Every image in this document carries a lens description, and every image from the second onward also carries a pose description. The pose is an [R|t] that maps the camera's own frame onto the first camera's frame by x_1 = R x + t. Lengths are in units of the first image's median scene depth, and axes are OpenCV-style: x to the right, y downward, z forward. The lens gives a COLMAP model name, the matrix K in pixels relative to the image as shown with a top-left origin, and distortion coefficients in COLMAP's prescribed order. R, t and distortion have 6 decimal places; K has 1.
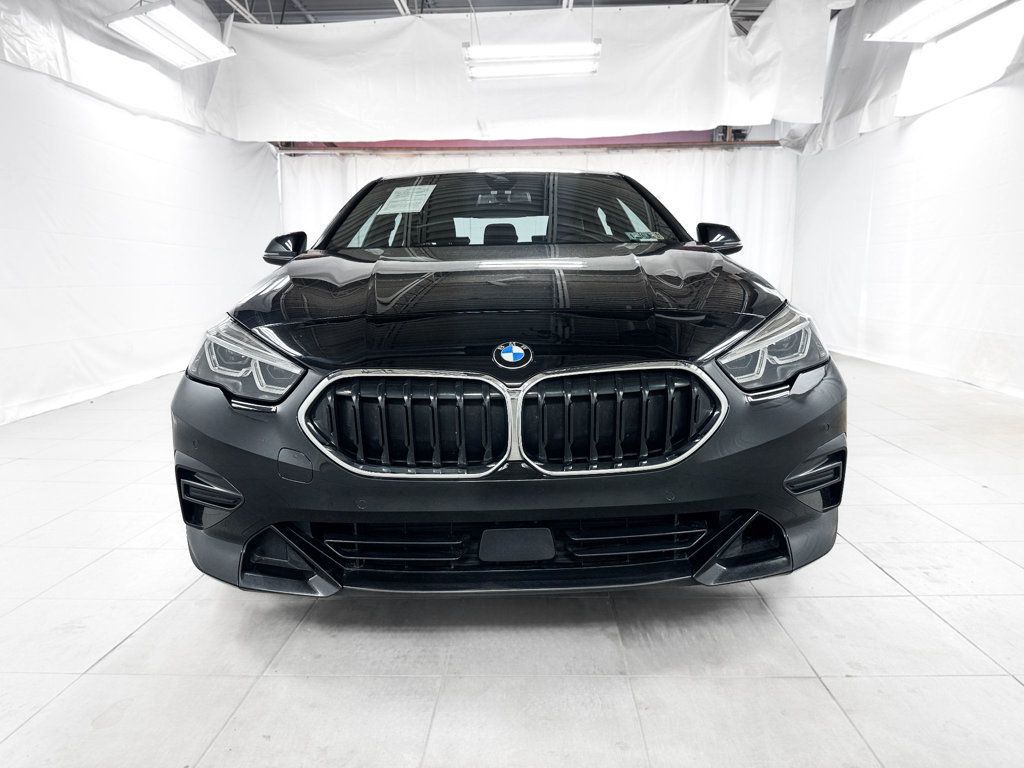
lens RADIAL K [[732.0, 0, 503.7], [0, 732.0, 387.5], [0, 0, 1]] dist [0.030392, -0.025631]
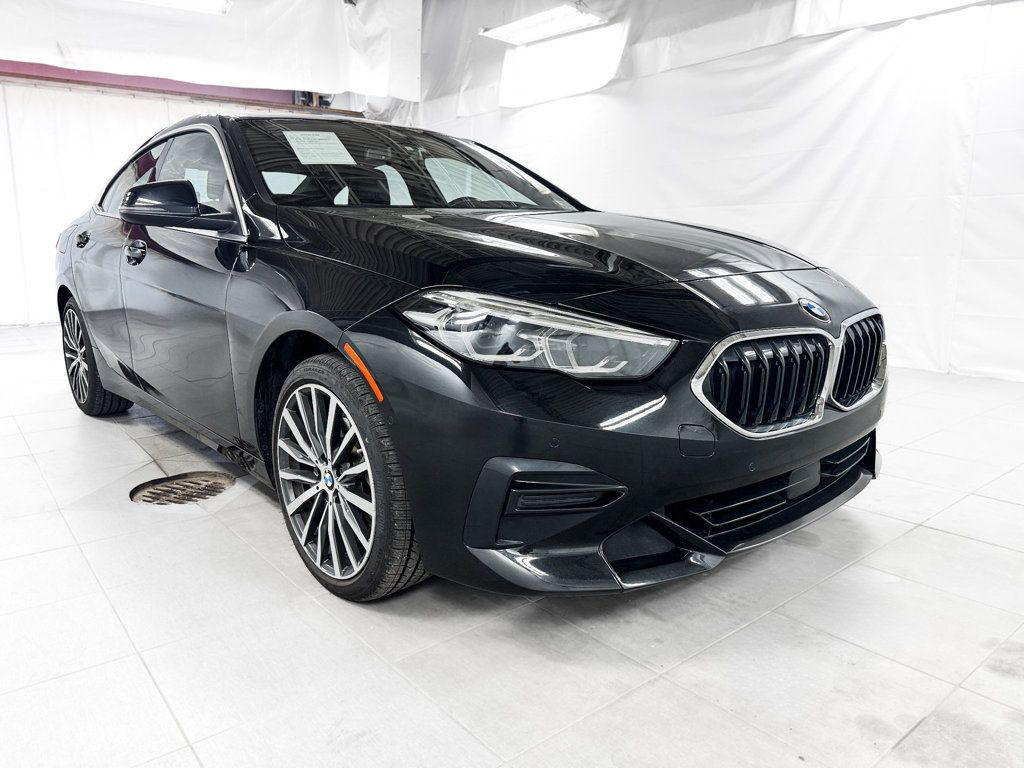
lens RADIAL K [[732.0, 0, 513.3], [0, 732.0, 386.8], [0, 0, 1]] dist [0.030392, -0.025631]
pose [[0.750550, -0.125738, 0.648741, -0.232849], [0.099081, 0.992045, 0.077647, -0.013241], [-0.653343, 0.006000, 0.757038, 0.095703]]
